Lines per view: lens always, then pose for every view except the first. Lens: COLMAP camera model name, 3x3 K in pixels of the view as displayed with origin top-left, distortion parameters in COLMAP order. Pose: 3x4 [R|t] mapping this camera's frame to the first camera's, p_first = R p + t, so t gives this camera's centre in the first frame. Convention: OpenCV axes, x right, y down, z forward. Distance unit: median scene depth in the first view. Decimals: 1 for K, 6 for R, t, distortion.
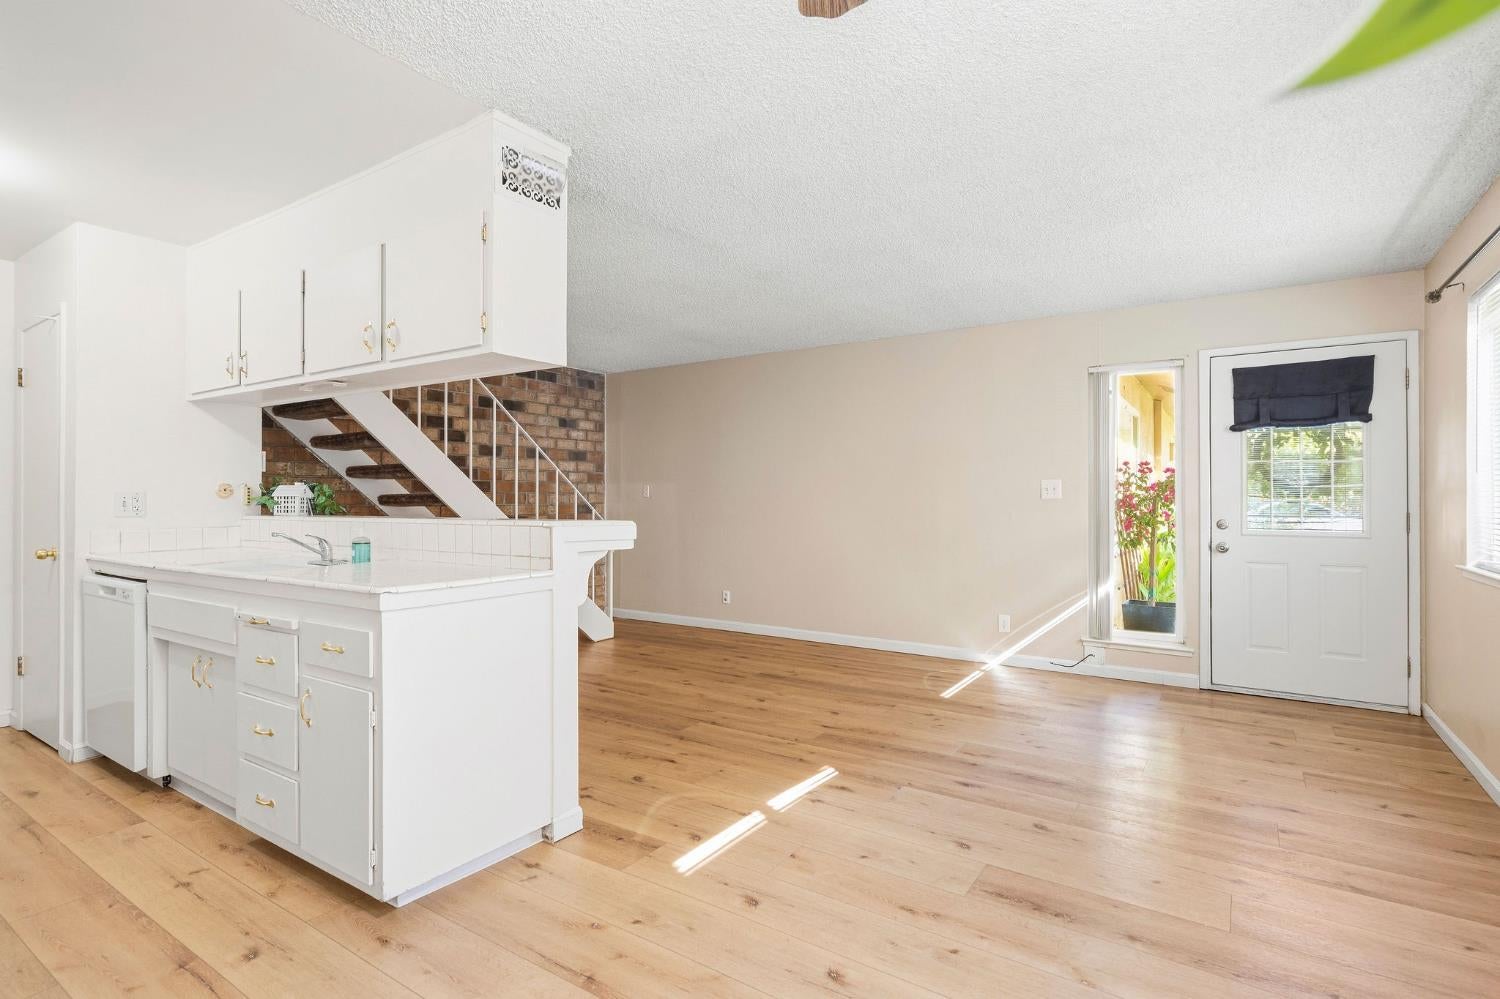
lens RADIAL K [[734.7, 0, 749.3], [0, 734.7, 497.9], [0, 0, 1]] dist [0.013380, -0.003672]
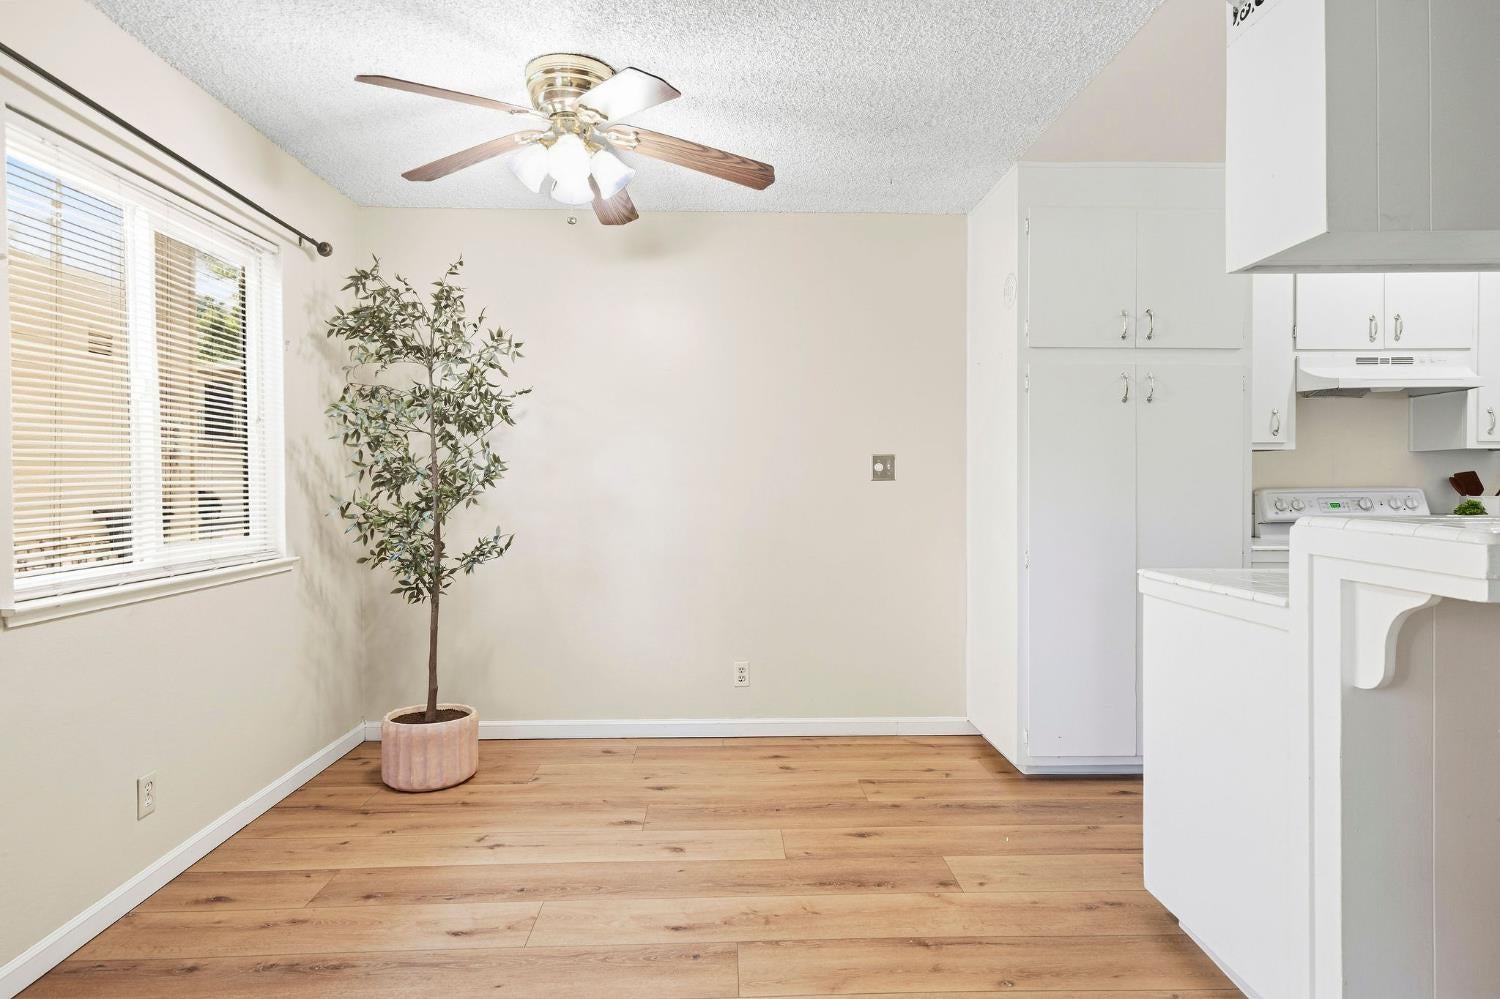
lens RADIAL K [[813.6, 0, 753.2], [0, 813.6, 497.4], [0, 0, 1]] dist [0.001322, 0.001200]
pose [[-0.810699, 0.014030, -0.585295, 0.286617], [0.005425, 0.999850, 0.016453, 0.002988], [0.585438, 0.010163, -0.810653, 0.809103]]
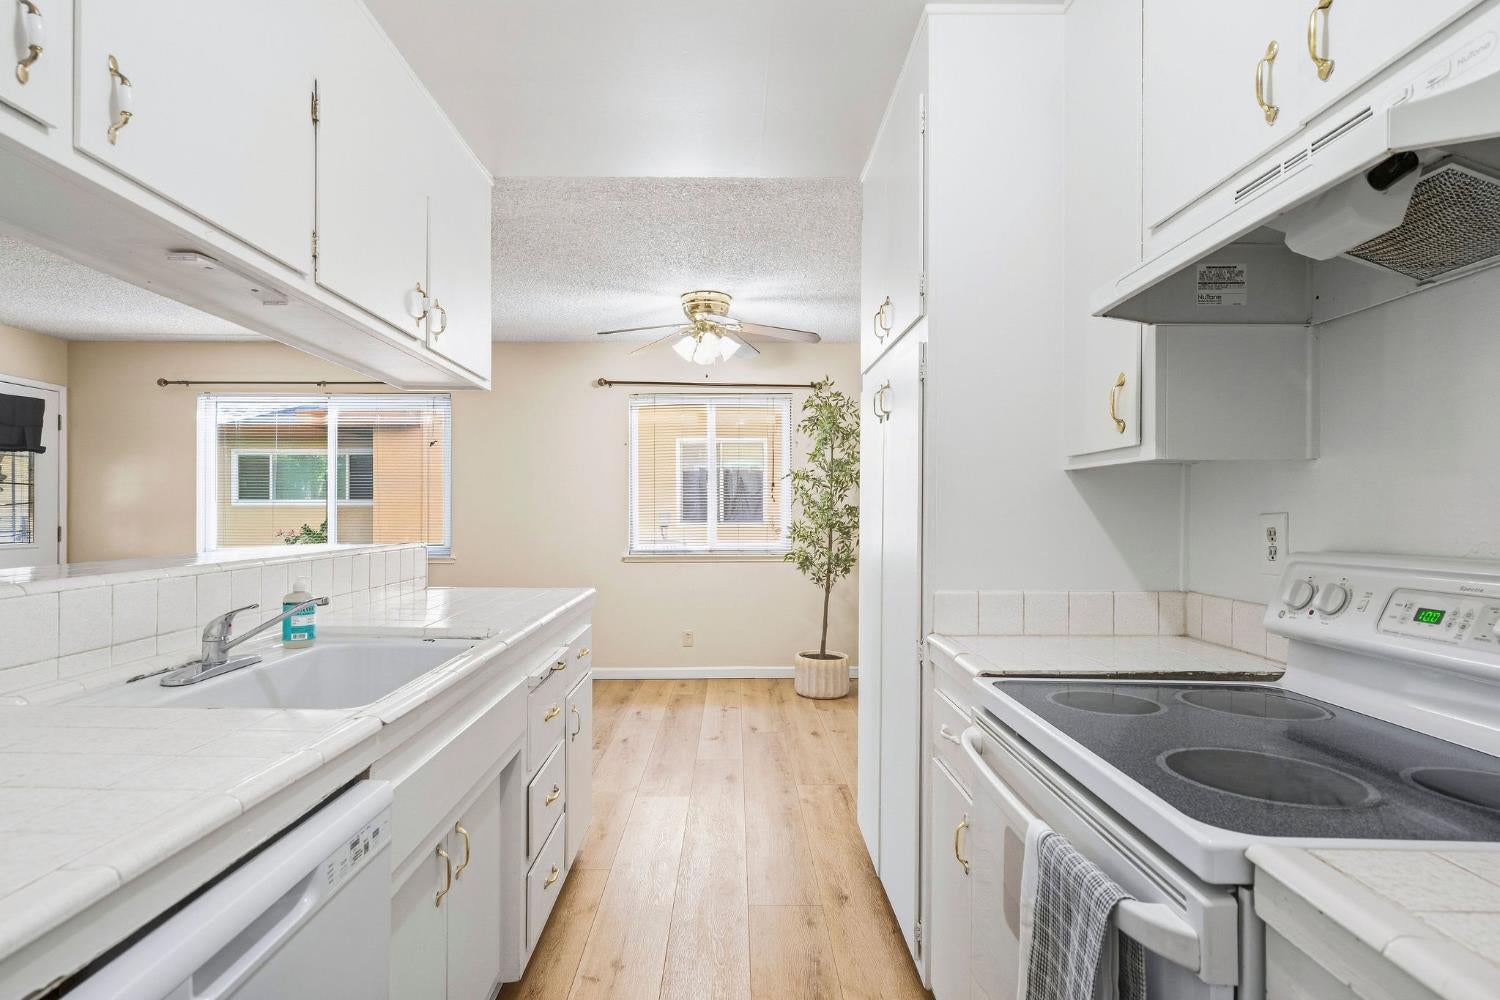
lens RADIAL K [[772.3, 0, 750.9], [0, 772.3, 513.1], [0, 0, 1]] dist [-0.000914, -0.000567]
pose [[-0.575551, -0.001077, 0.817765, -0.919355], [-0.002185, 0.999998, -0.000220, -0.005717], [-0.817763, -0.001914, -0.575552, 0.802021]]
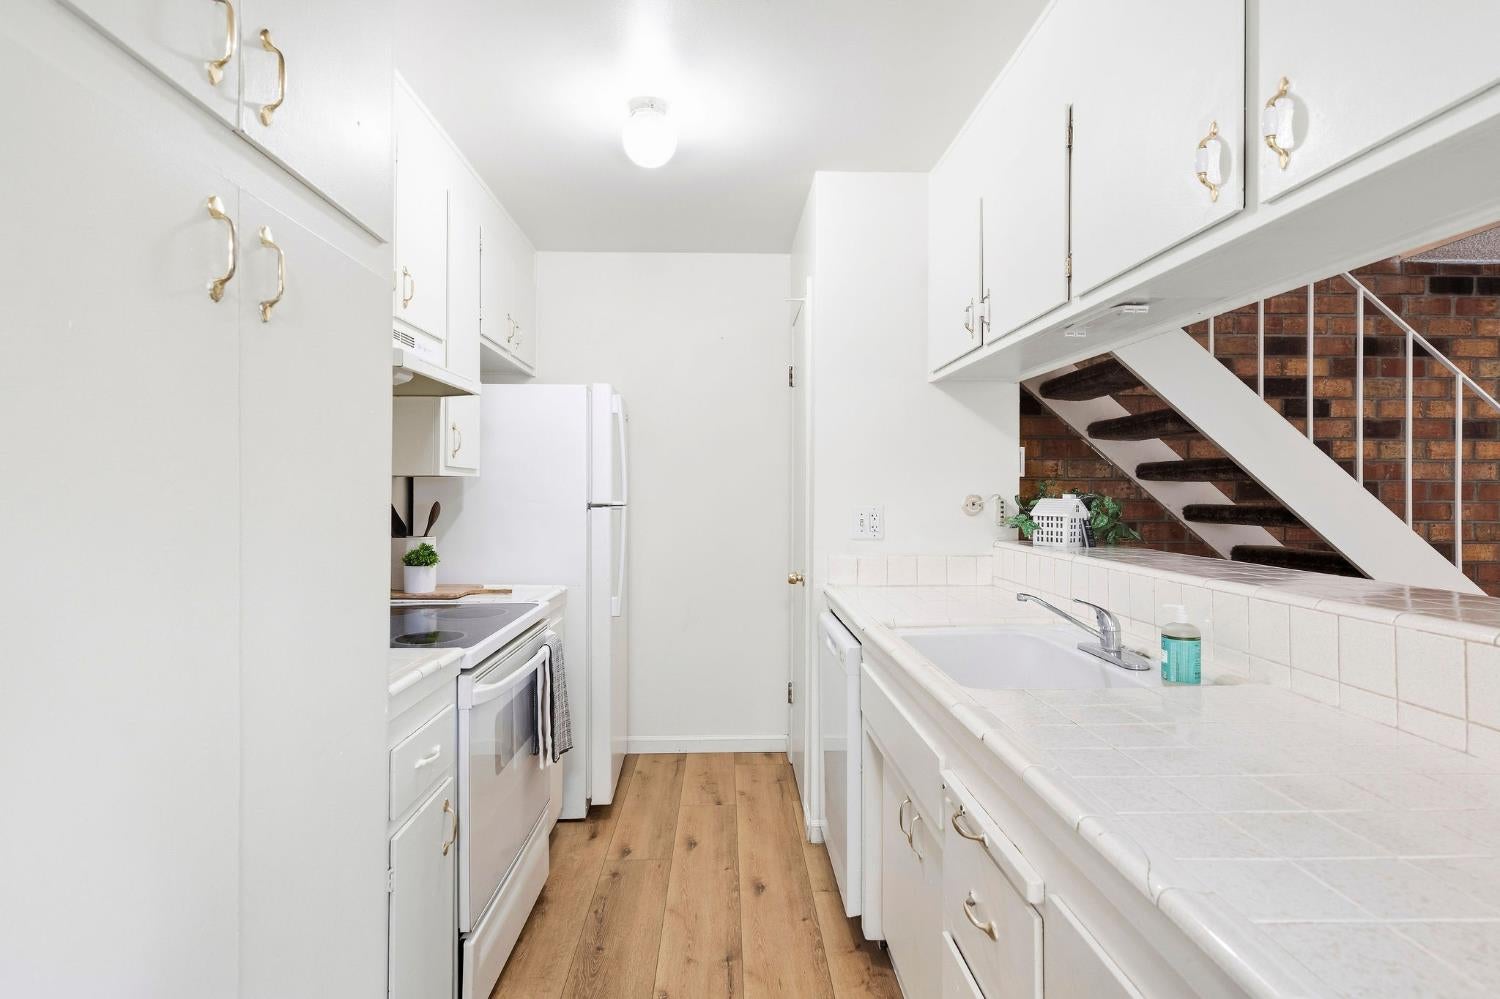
lens RADIAL K [[813.6, 0, 737.6], [0, 813.6, 478.7], [0, 0, 1]] dist [0.001322, 0.001200]
pose [[0.583033, -0.006491, -0.812422, -0.201986], [-0.006499, 0.999899, -0.012653, -0.022586], [0.812422, 0.012657, 0.582932, 0.351078]]
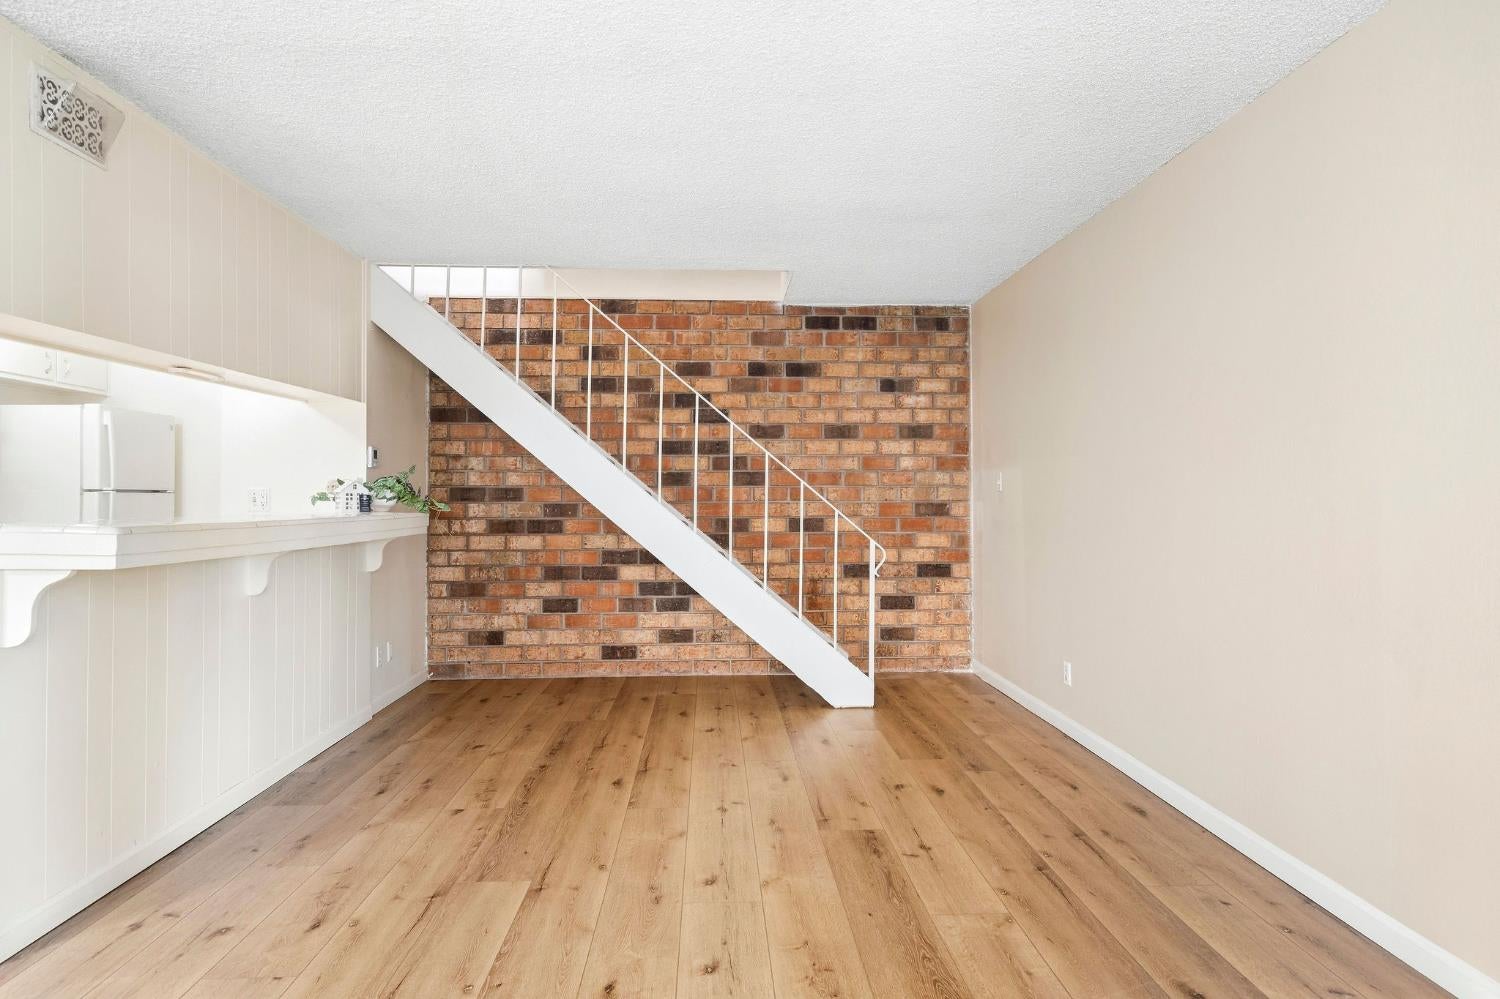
lens RADIAL K [[847.8, 0, 754.1], [0, 847.8, 501.6], [0, 0, 1]] dist [-0.018422, 0.000348]
pose [[0.604837, 0.005629, -0.796329, 0.556381], [0.002325, 0.999958, 0.008835, 0.001519], [0.796346, -0.007195, 0.604799, 0.728957]]
